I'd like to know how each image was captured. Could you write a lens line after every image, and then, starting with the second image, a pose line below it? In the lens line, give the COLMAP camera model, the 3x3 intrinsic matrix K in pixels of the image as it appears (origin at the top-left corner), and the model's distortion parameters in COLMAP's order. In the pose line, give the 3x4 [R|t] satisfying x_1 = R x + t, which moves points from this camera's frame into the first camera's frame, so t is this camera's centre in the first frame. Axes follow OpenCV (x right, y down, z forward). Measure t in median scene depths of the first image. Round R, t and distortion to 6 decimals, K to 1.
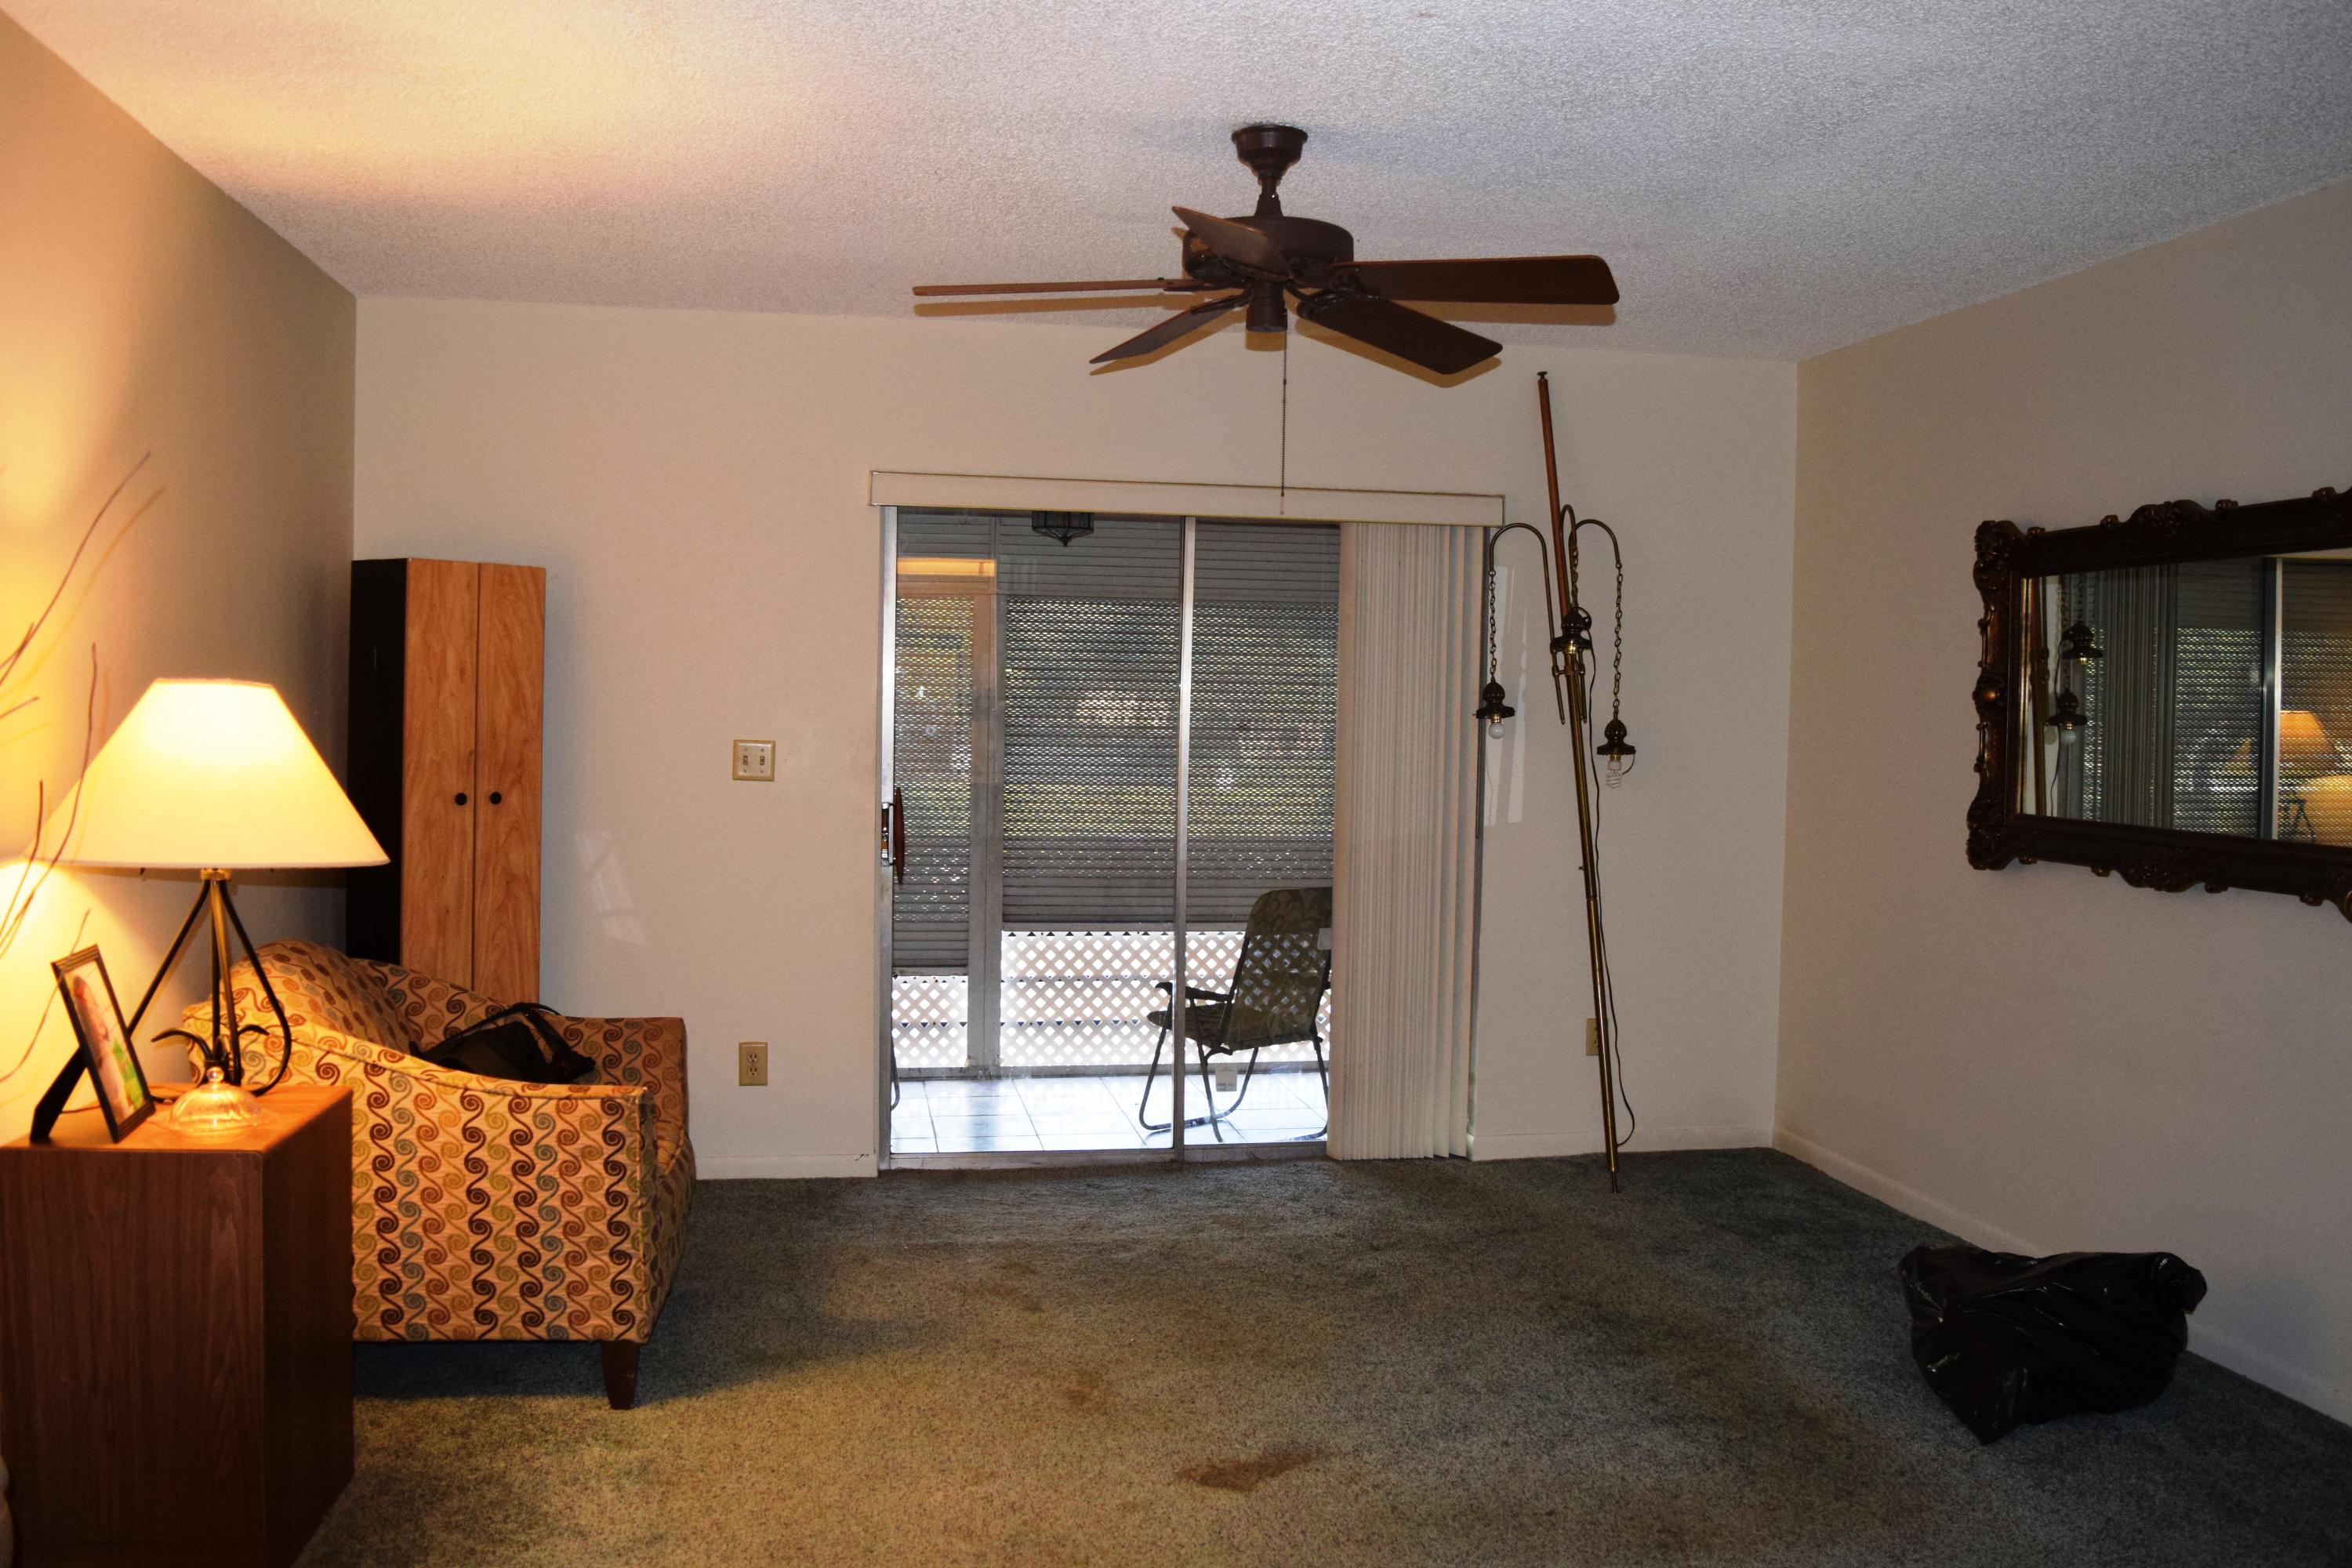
lens RADIAL K [[2173.8, 0, 1175.3], [0, 2173.8, 822.7], [0, 0, 1]] dist [-0.054915, 0.016596]
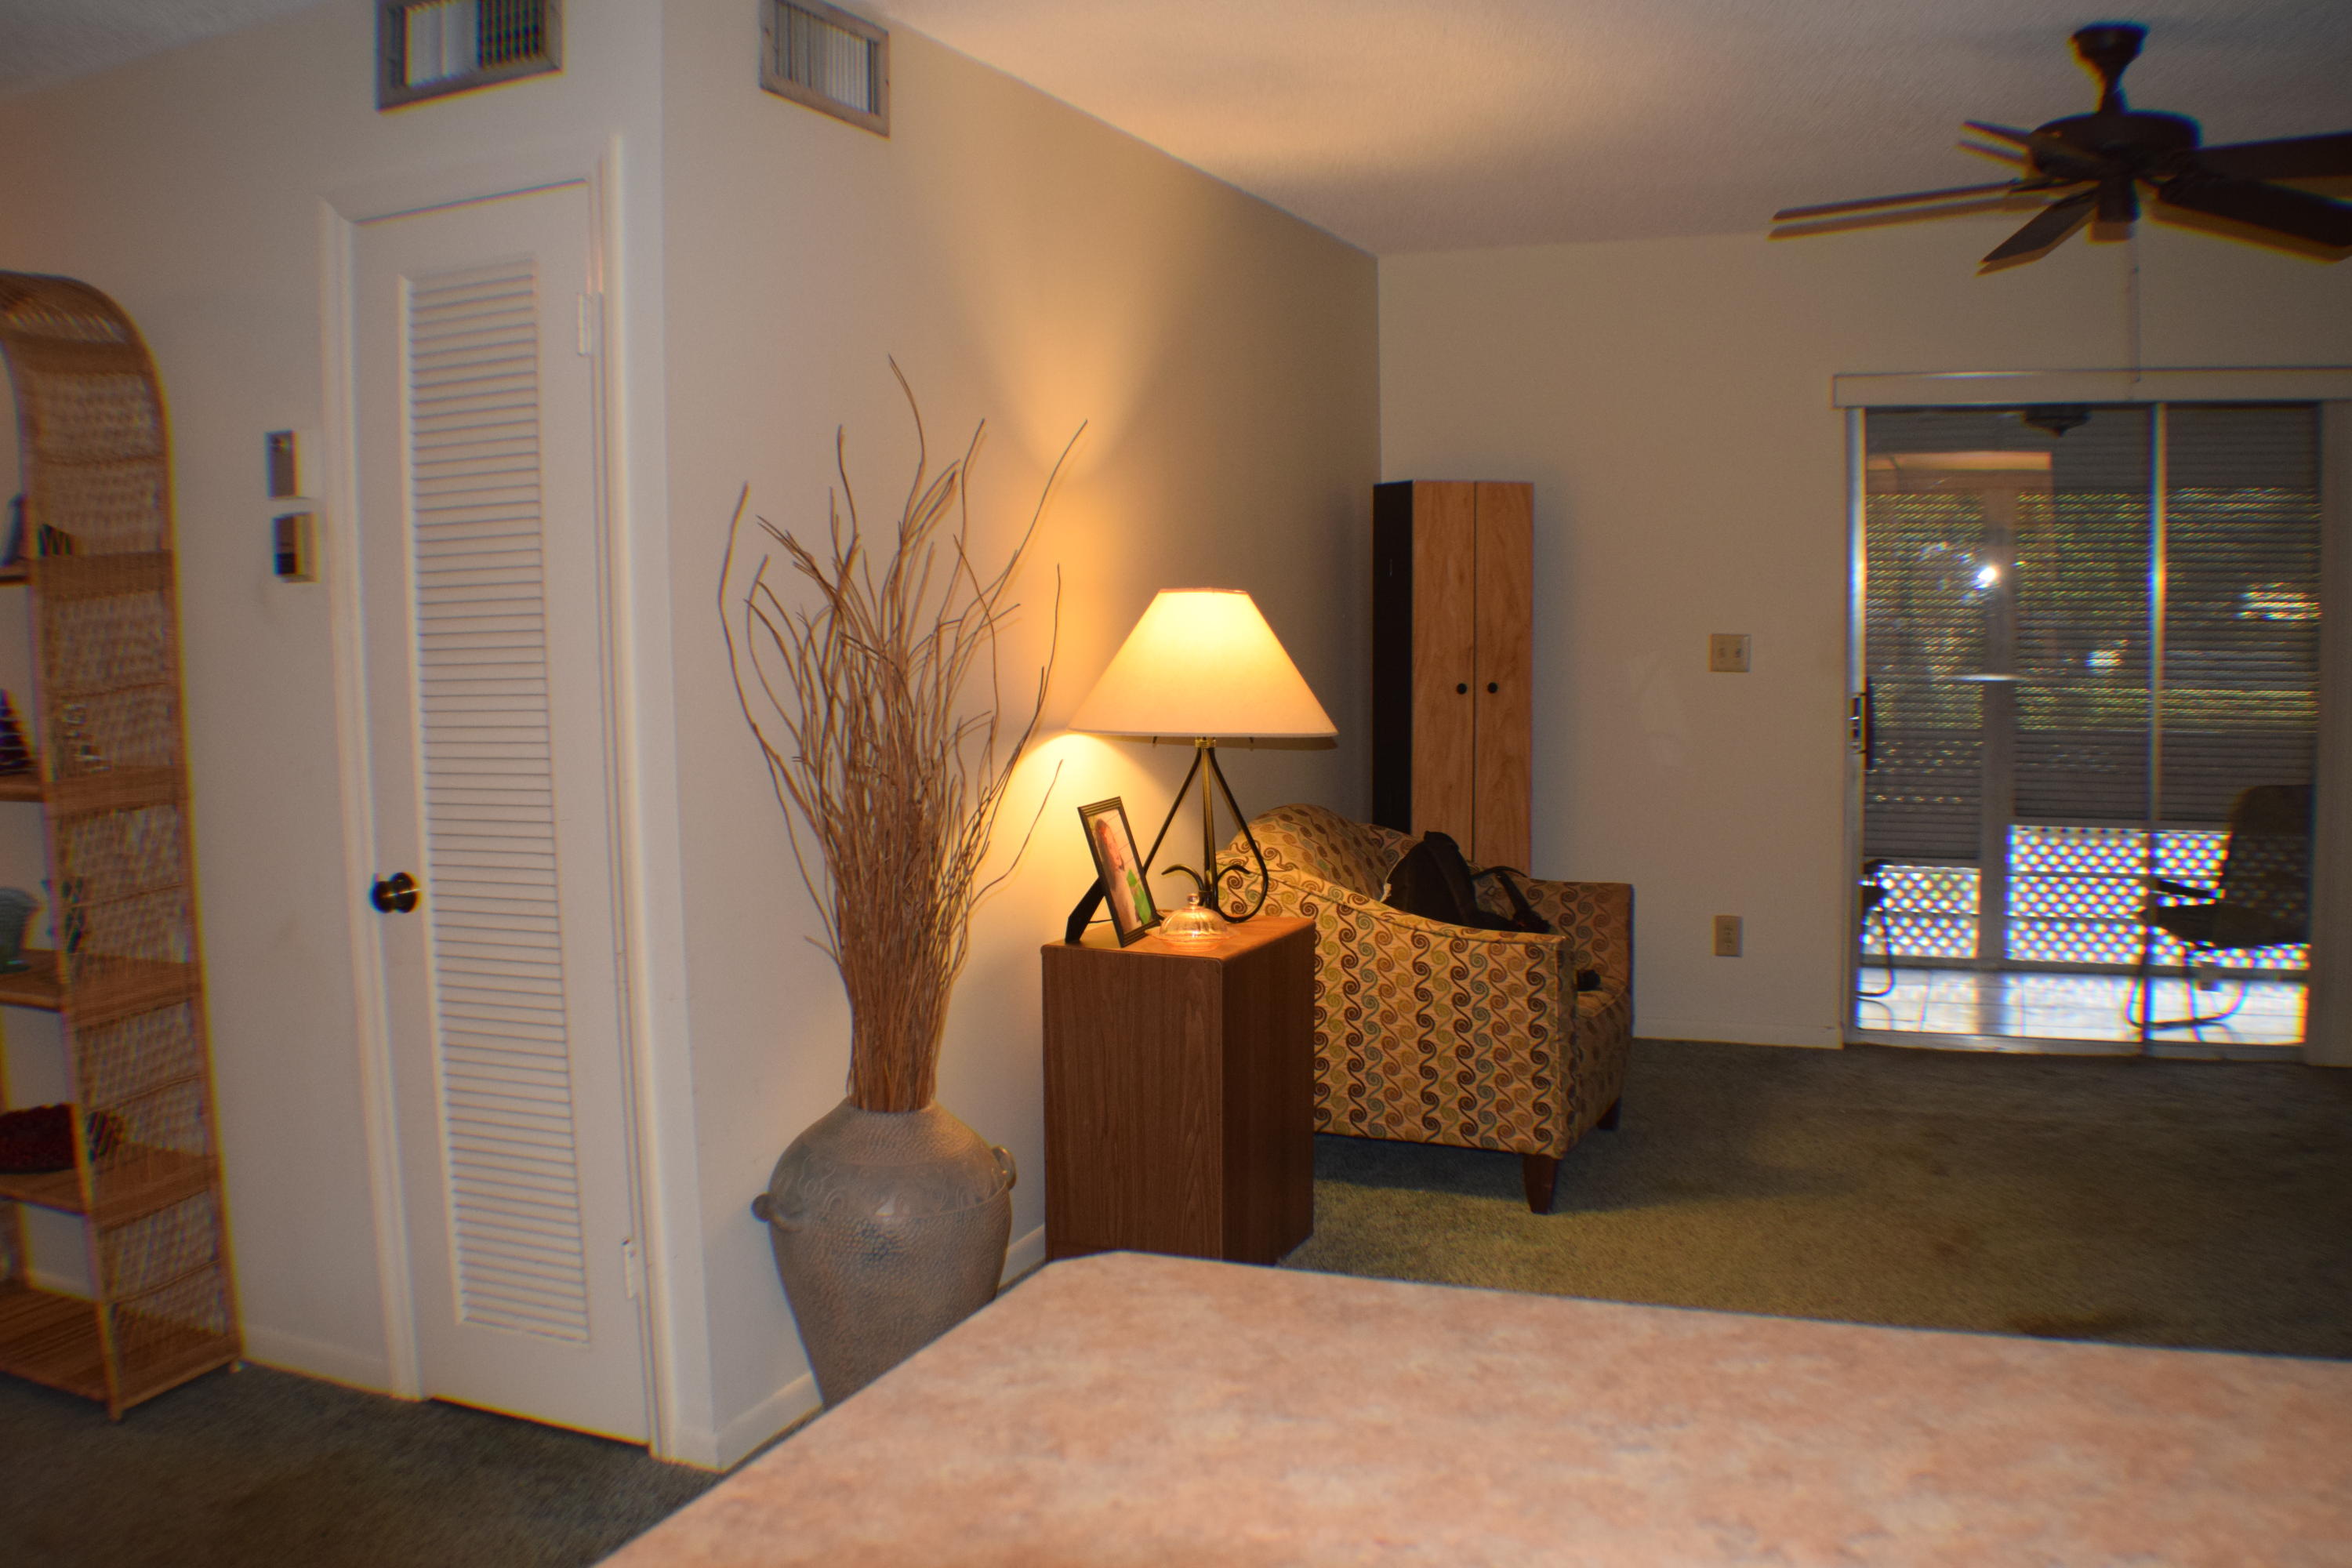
lens RADIAL K [[2391.7, 0, 1175.3], [0, 2391.7, 914.5], [0, 0, 1]] dist [-0.170283, 0.010252]
pose [[0.831403, 0.039373, -0.554273, 0.281466], [-0.000893, 0.997580, 0.069523, 0.023509], [0.555669, -0.057307, 0.829426, -0.156085]]
